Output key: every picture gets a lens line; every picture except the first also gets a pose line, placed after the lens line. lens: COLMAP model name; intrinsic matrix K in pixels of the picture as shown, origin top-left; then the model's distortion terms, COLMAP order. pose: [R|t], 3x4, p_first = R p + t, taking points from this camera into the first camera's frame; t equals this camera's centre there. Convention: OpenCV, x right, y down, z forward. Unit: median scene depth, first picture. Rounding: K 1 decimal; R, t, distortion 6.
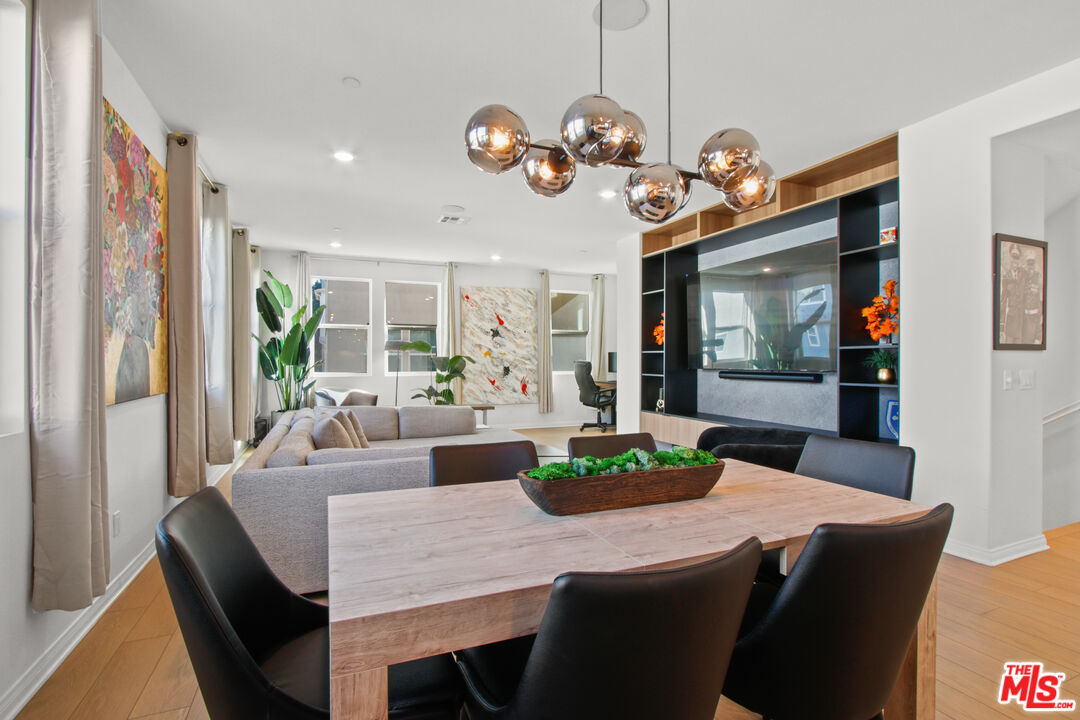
lens RADIAL K [[500.4, 0, 540.0], [0, 500.4, 360.0], [0, 0, 1]] dist [-0.008753, 0.000055]
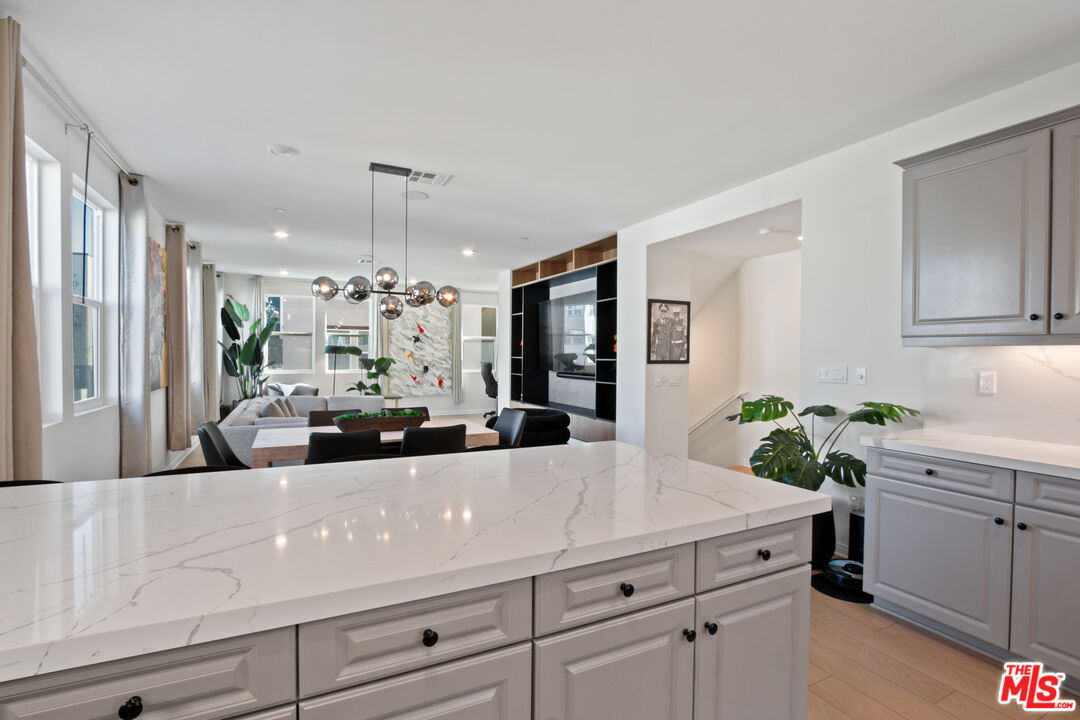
lens RADIAL K [[500.4, 0, 540.0], [0, 500.4, 360.0], [0, 0, 1]] dist [-0.008753, 0.000055]
pose [[0.998176, 0.005639, 0.060114, 0.186143], [-0.006369, 0.999908, 0.011960, -0.023674], [-0.060041, -0.012321, 0.998120, -0.351503]]
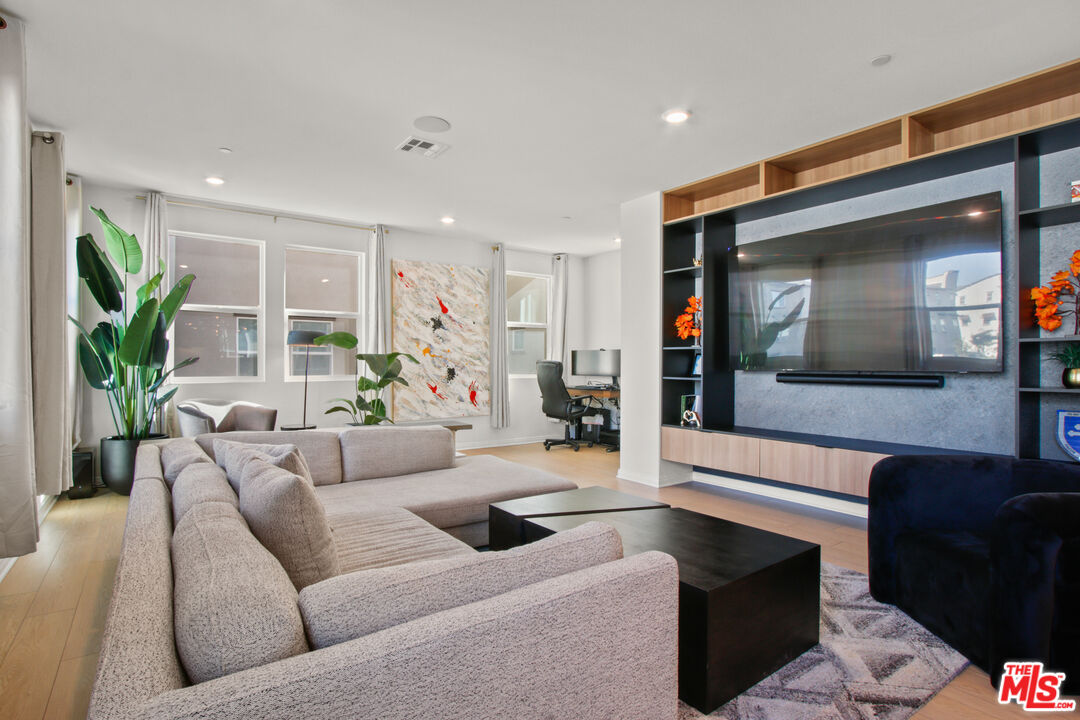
lens RADIAL K [[537.5, 0, 540.0], [0, 537.5, 360.0], [0, 0, 1]] dist [-0.010753, 0.000220]
pose [[0.975476, 0.002891, 0.220088, -0.148801], [-0.001935, 0.999988, -0.004556, 0.005582], [-0.220098, 0.004018, 0.975469, 0.226329]]
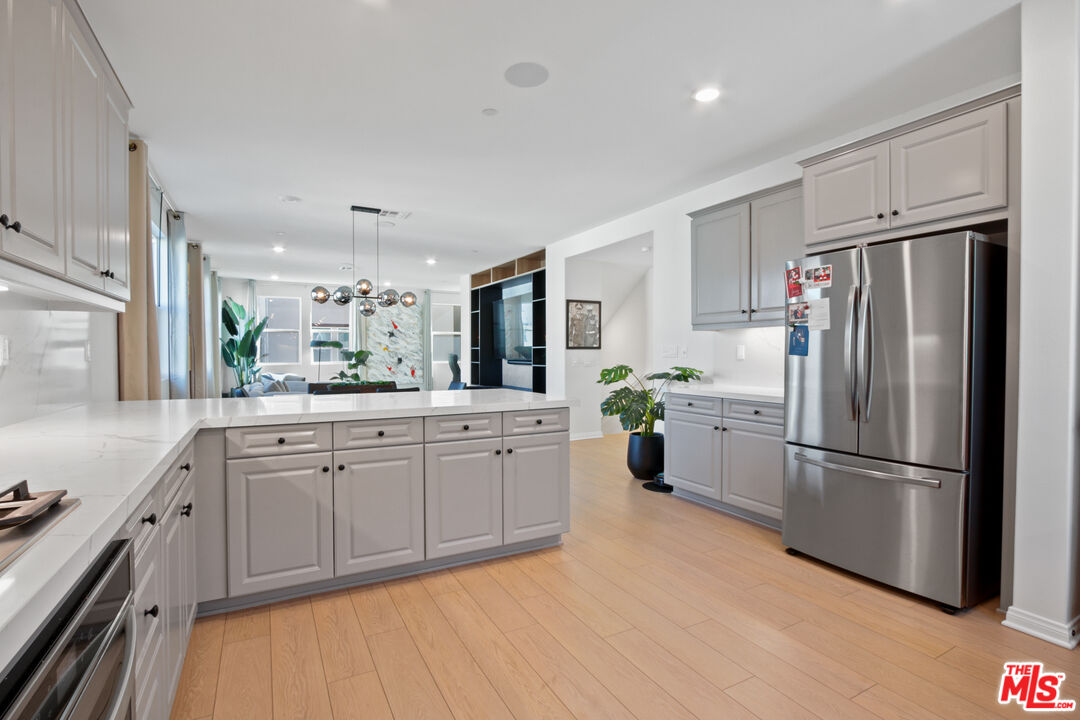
lens RADIAL K [[507.3, 0, 534.0], [0, 507.3, 358.7], [0, 0, 1]] dist [0.001697, 0.000148]
pose [[0.996496, -0.003379, 0.083573, 0.251014], [0.002263, 0.999907, 0.013448, -0.003660], [-0.083611, -0.013212, 0.996411, -0.615197]]
